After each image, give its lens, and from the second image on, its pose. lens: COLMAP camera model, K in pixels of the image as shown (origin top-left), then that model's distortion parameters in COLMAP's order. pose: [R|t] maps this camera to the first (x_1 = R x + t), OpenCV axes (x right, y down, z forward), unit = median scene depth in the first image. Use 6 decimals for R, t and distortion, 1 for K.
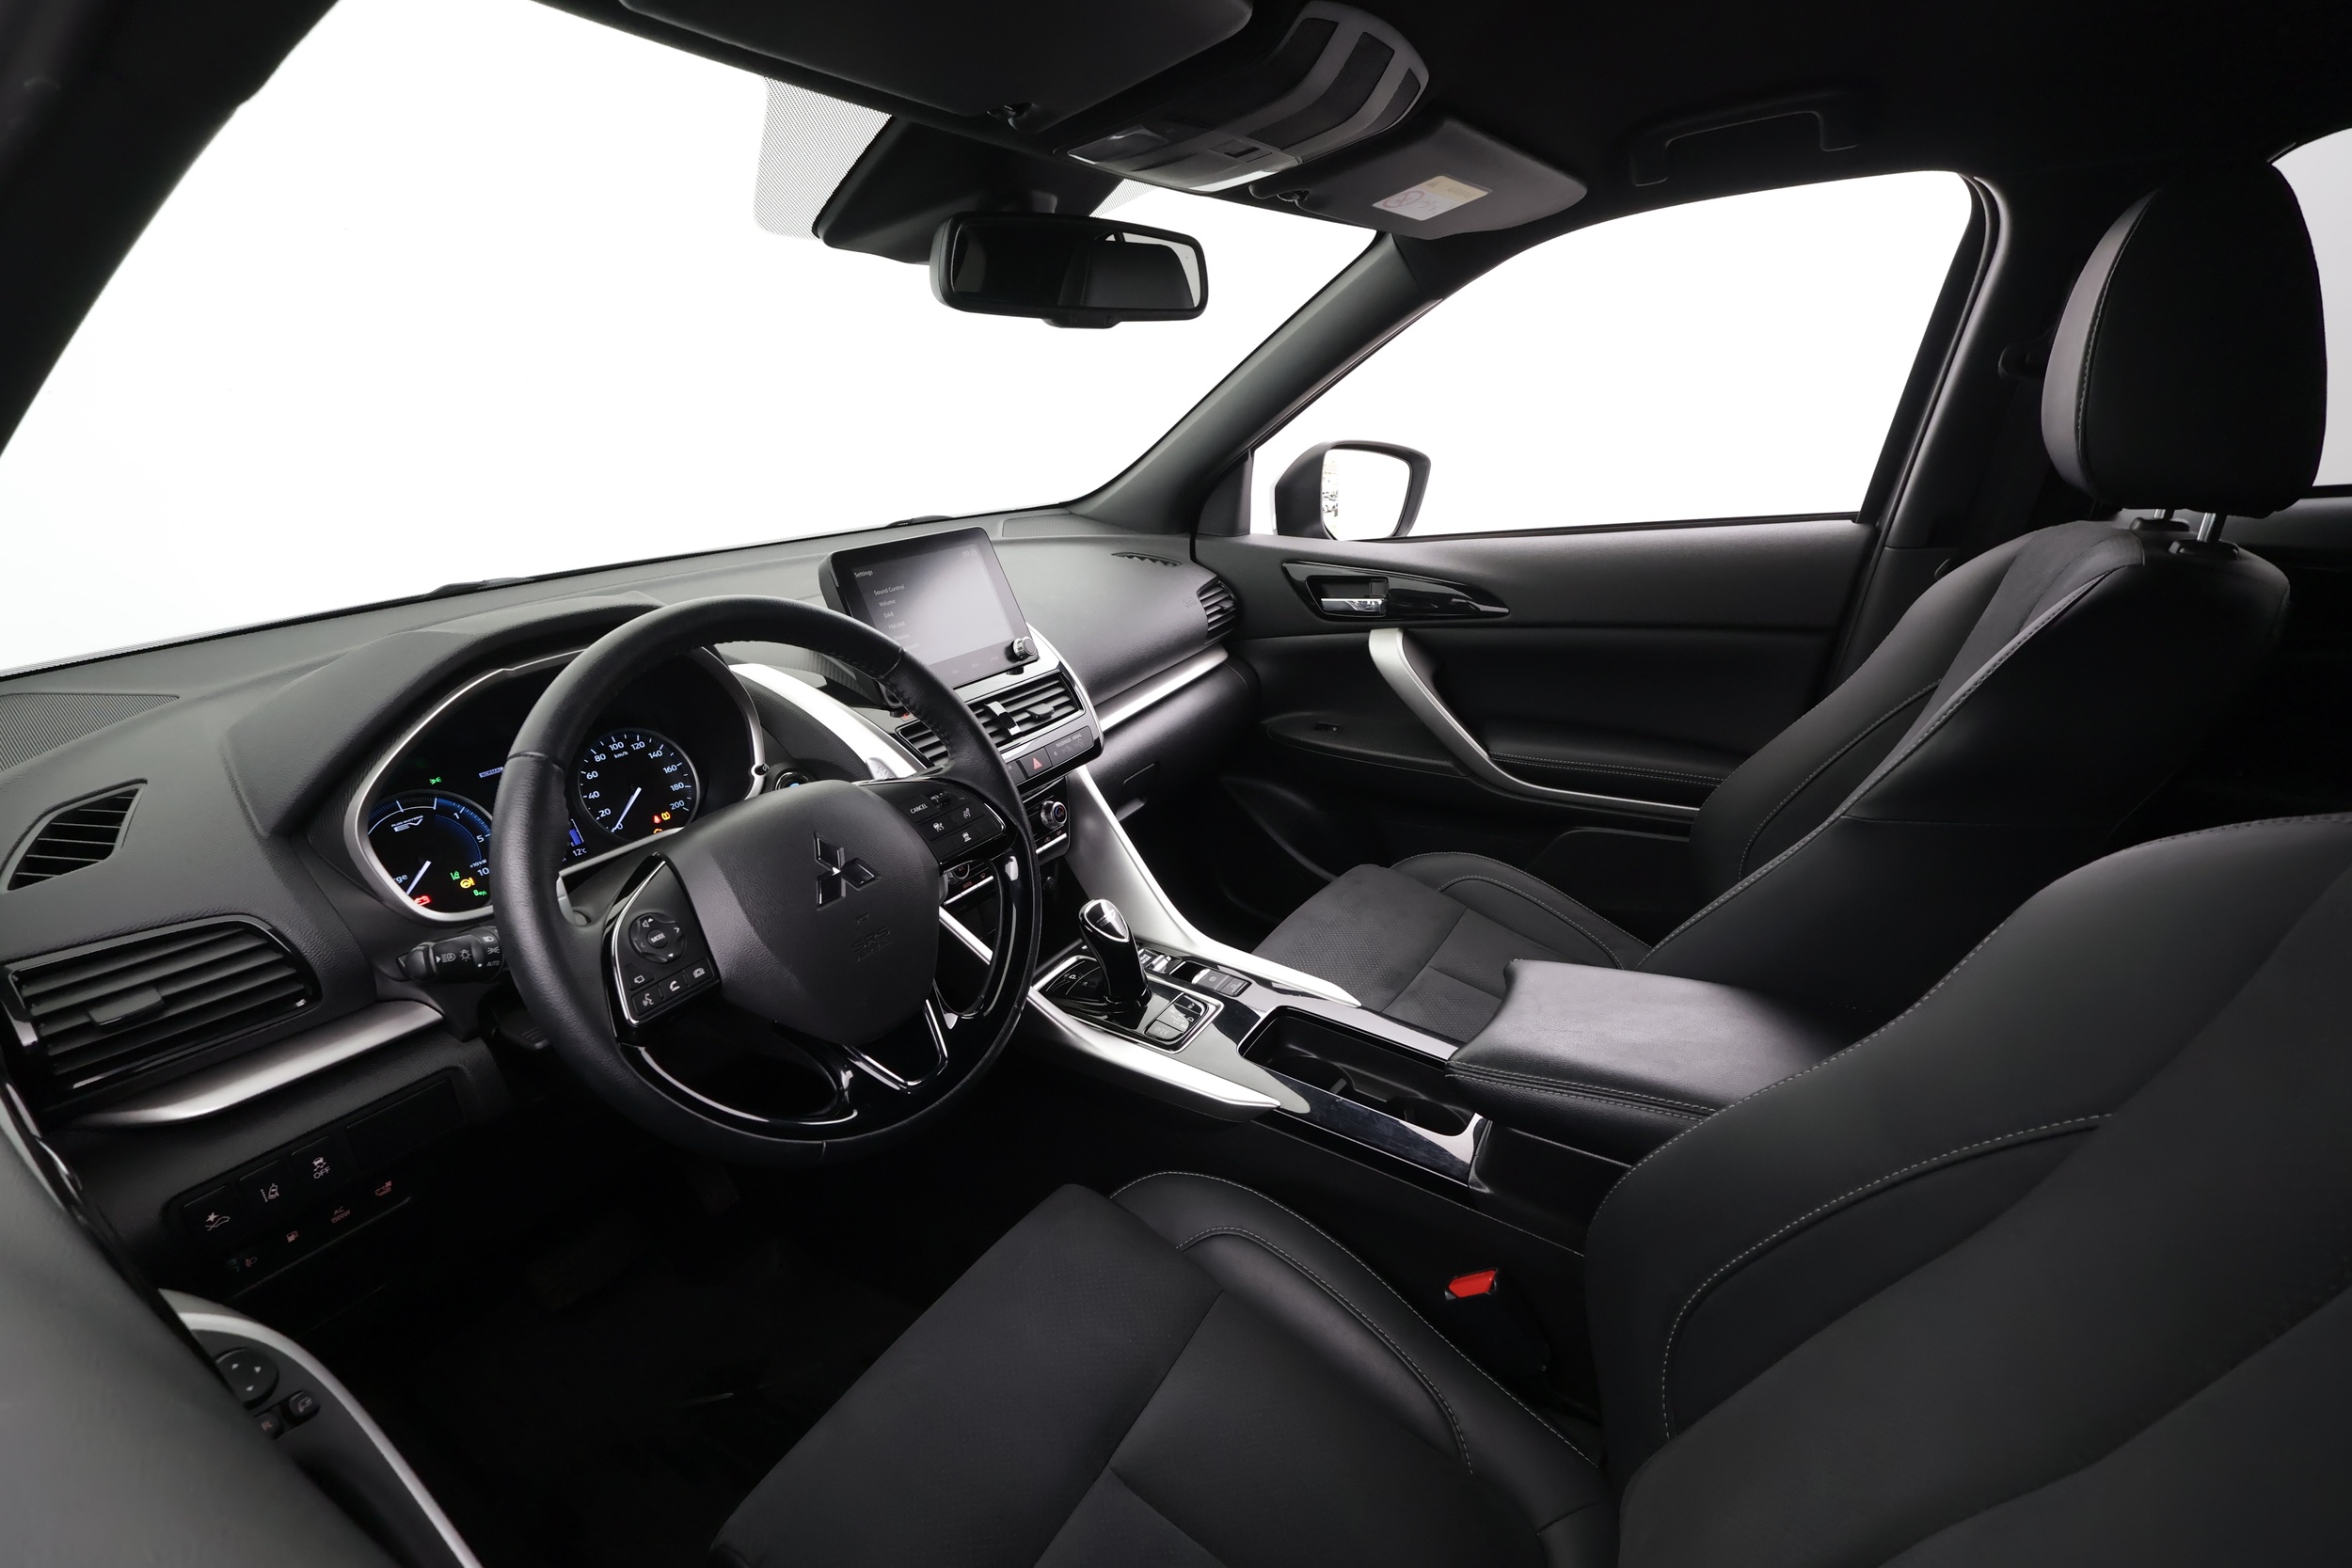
lens RADIAL K [[1086.3, 0, 1176.0], [0, 1086.3, 784.0], [0, 0, 1]] dist [0.000718, -0.000086]
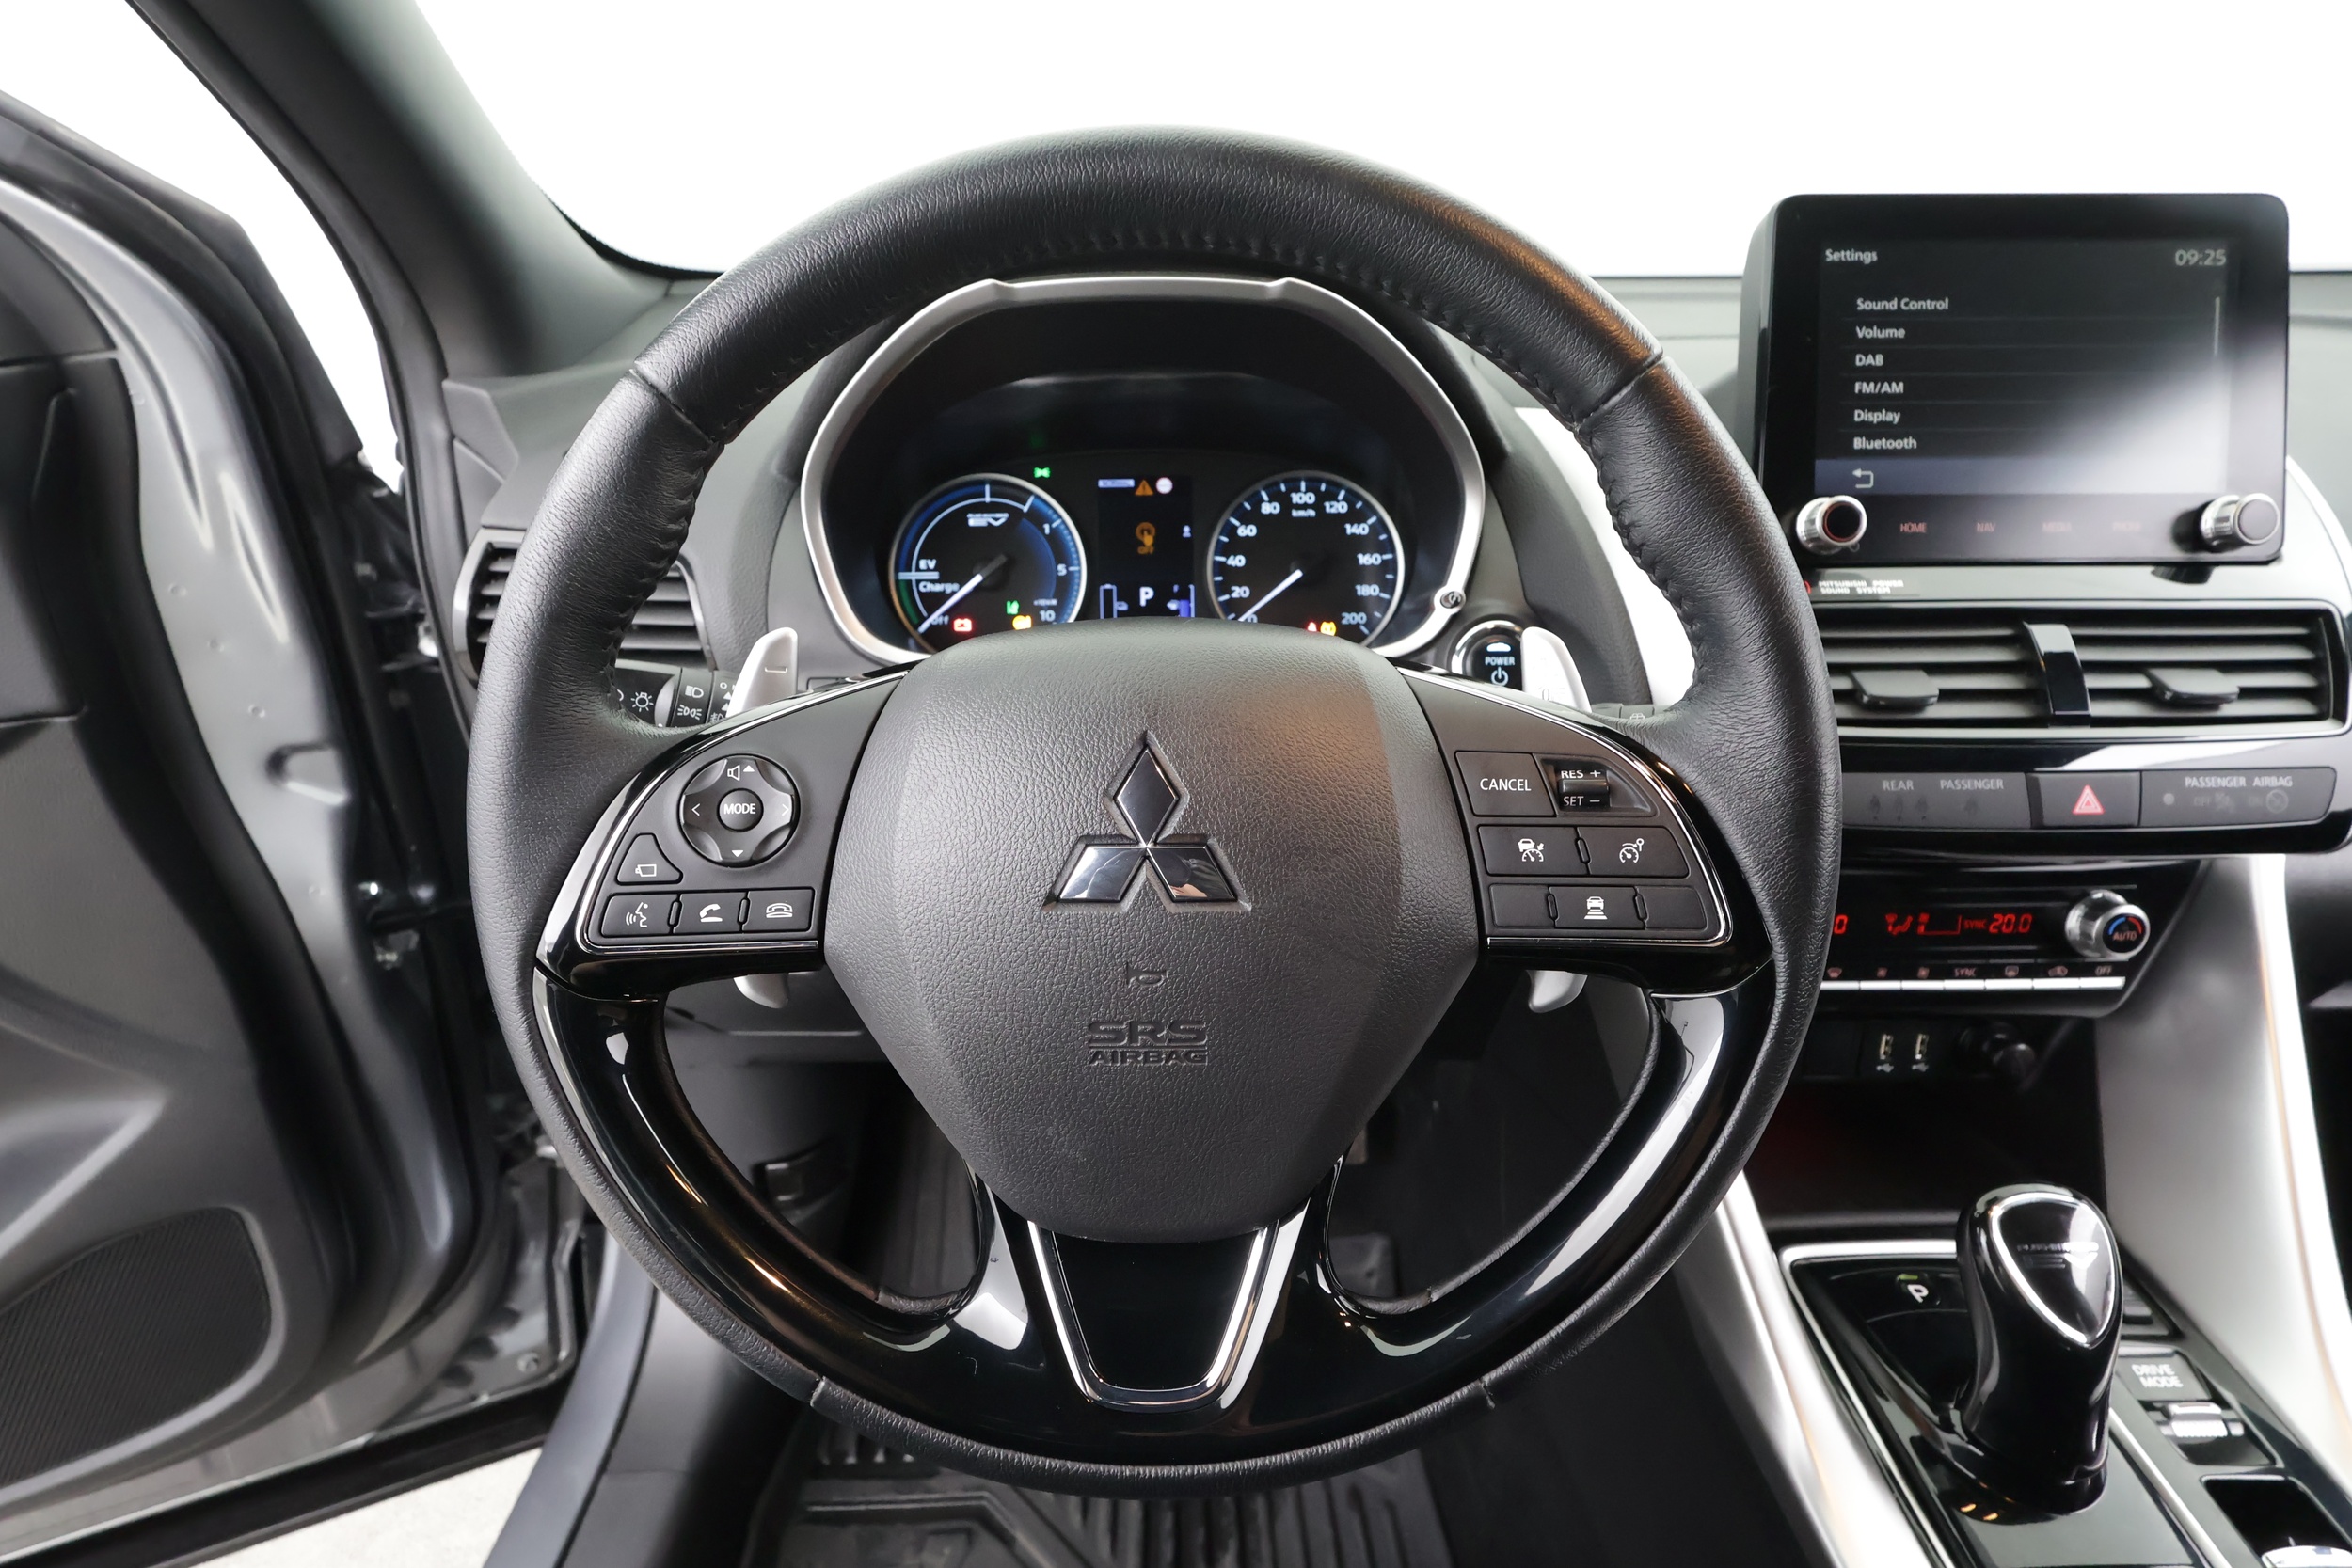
lens RADIAL K [[1127.2, 0, 1176.0], [0, 1127.2, 784.0], [0, 0, 1]] dist [-0.000895, -0.000282]
pose [[0.532905, 0.406339, -0.742227, -0.003798], [-0.304346, 0.910497, 0.279945, -0.041117], [0.789548, 0.076710, 0.608876, 0.516541]]
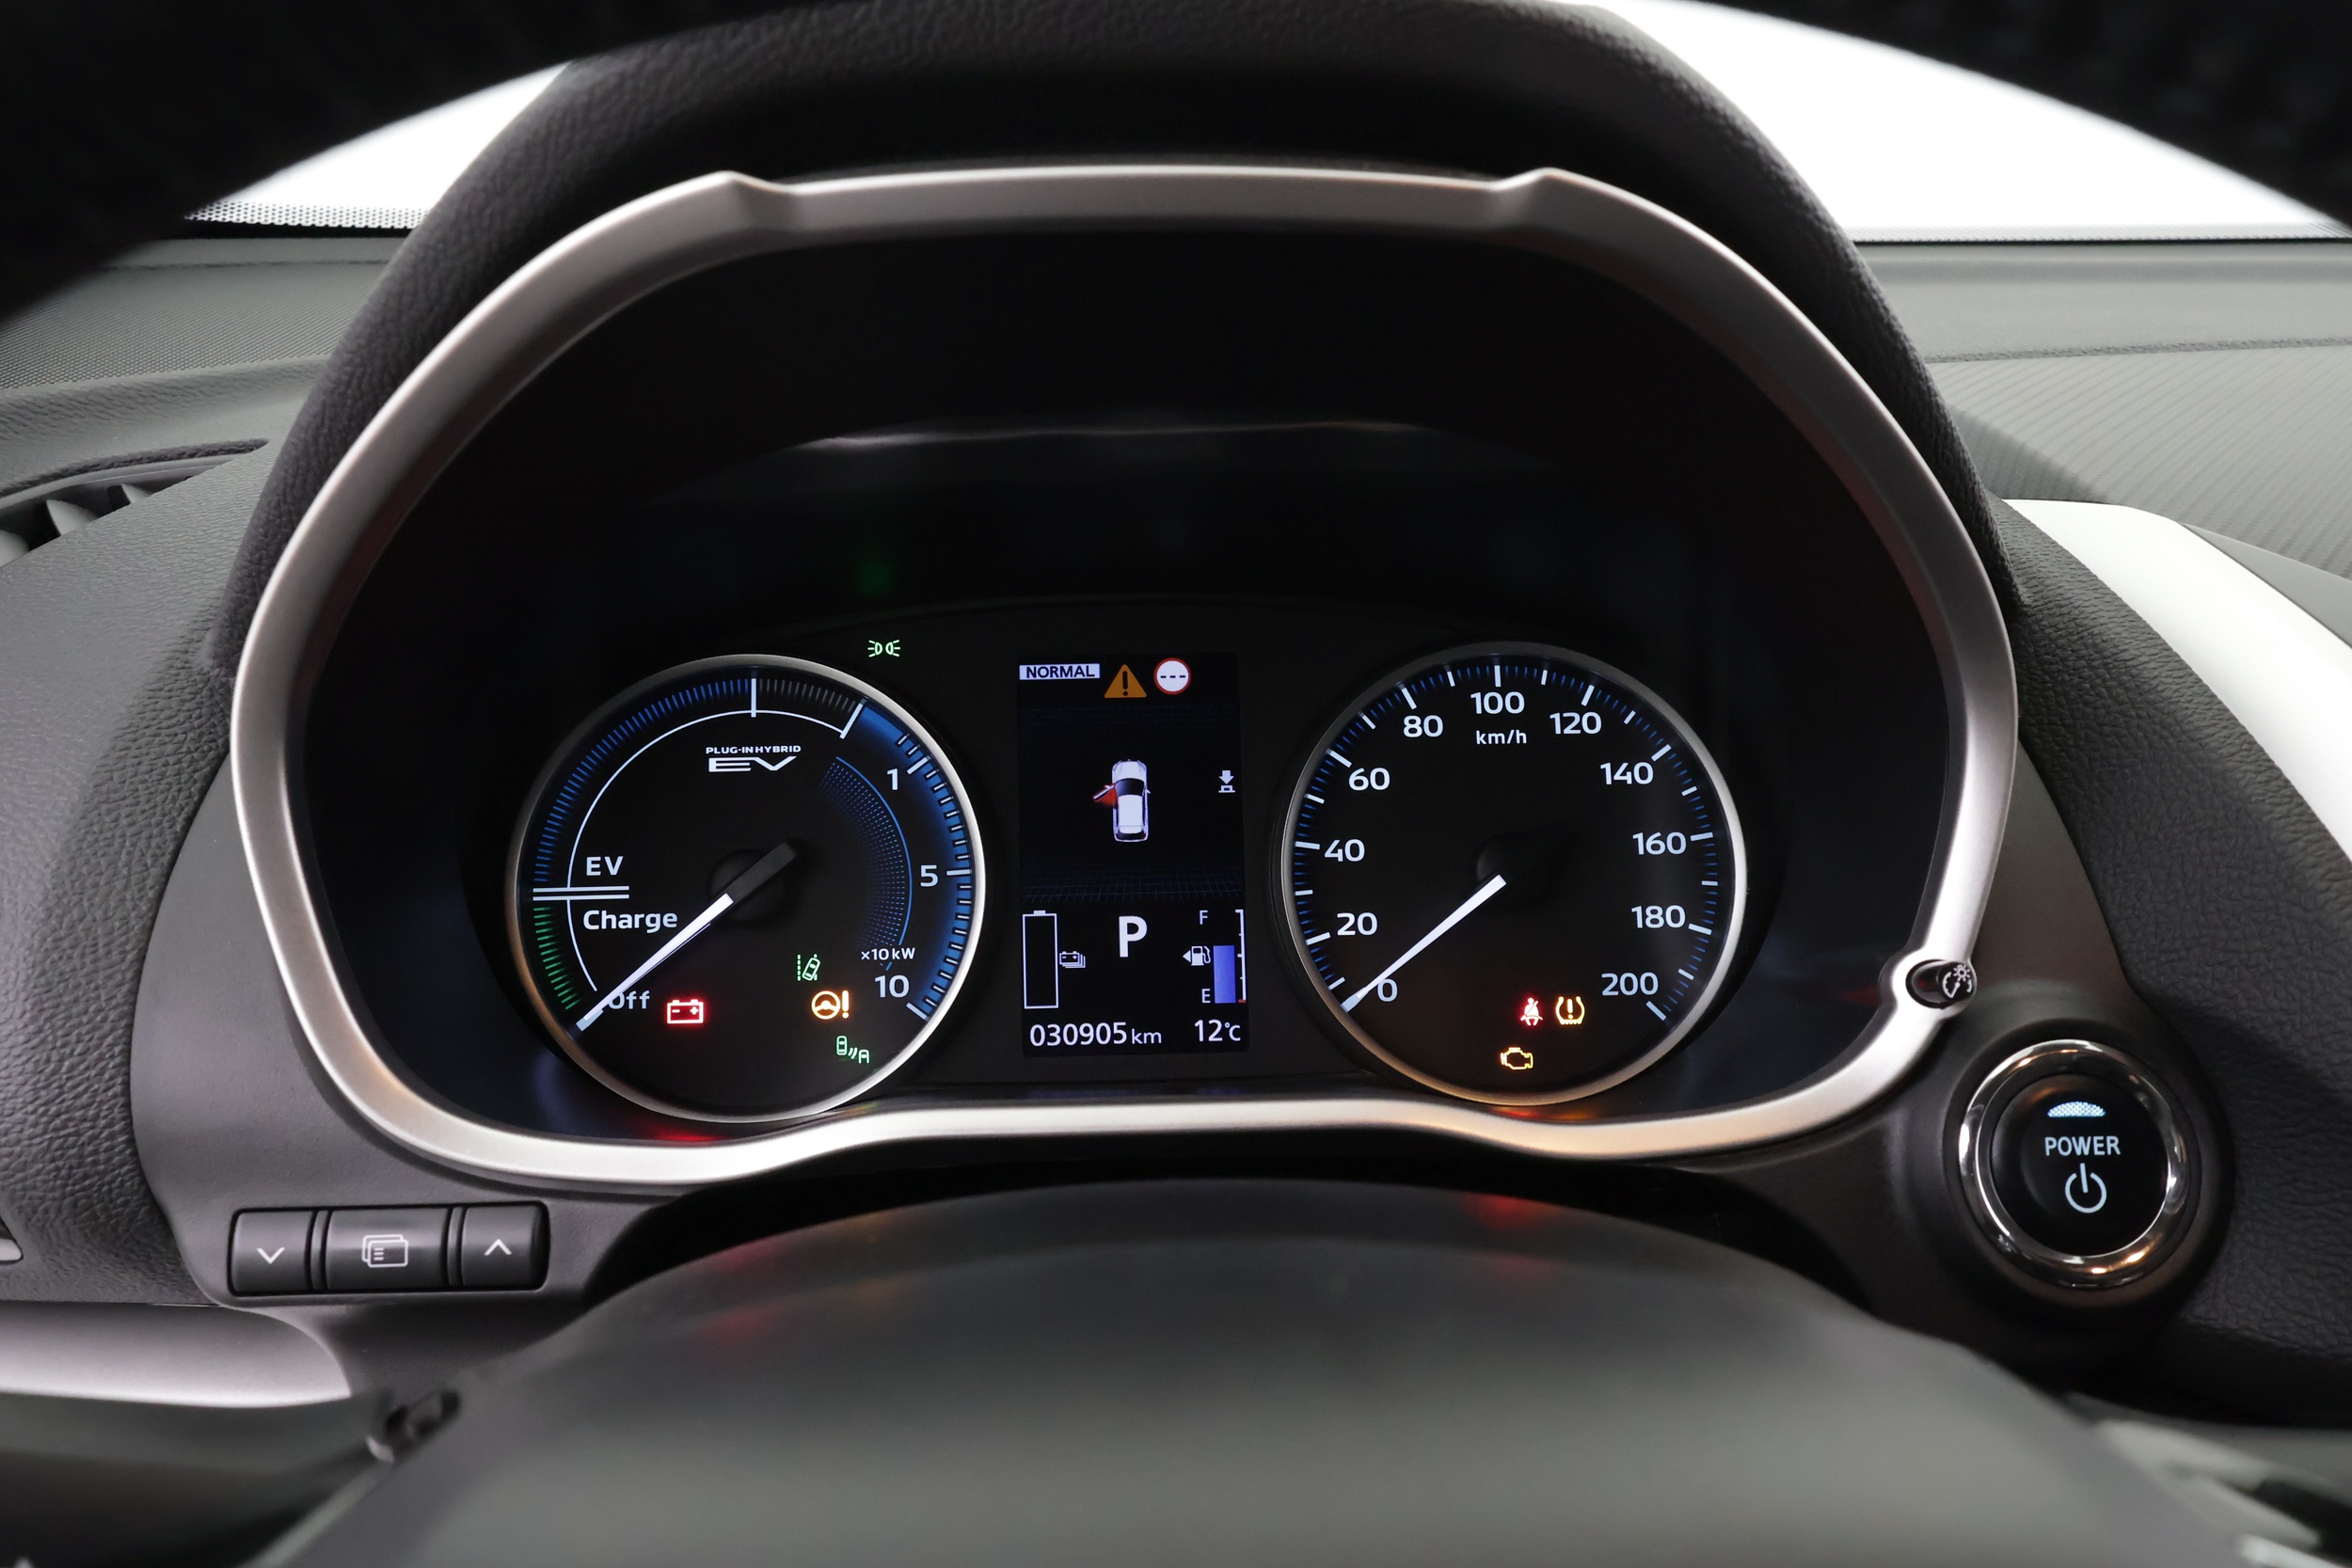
lens RADIAL K [[1847.3, 0, 1176.0], [0, 1847.3, 784.0], [0, 0, 1]] dist [0.000862, 0.002434]
pose [[0.555639, 0.279636, -0.782987, -0.182873], [-0.299570, 0.945823, 0.125205, -0.045422], [0.775579, 0.164991, 0.609307, 0.614972]]
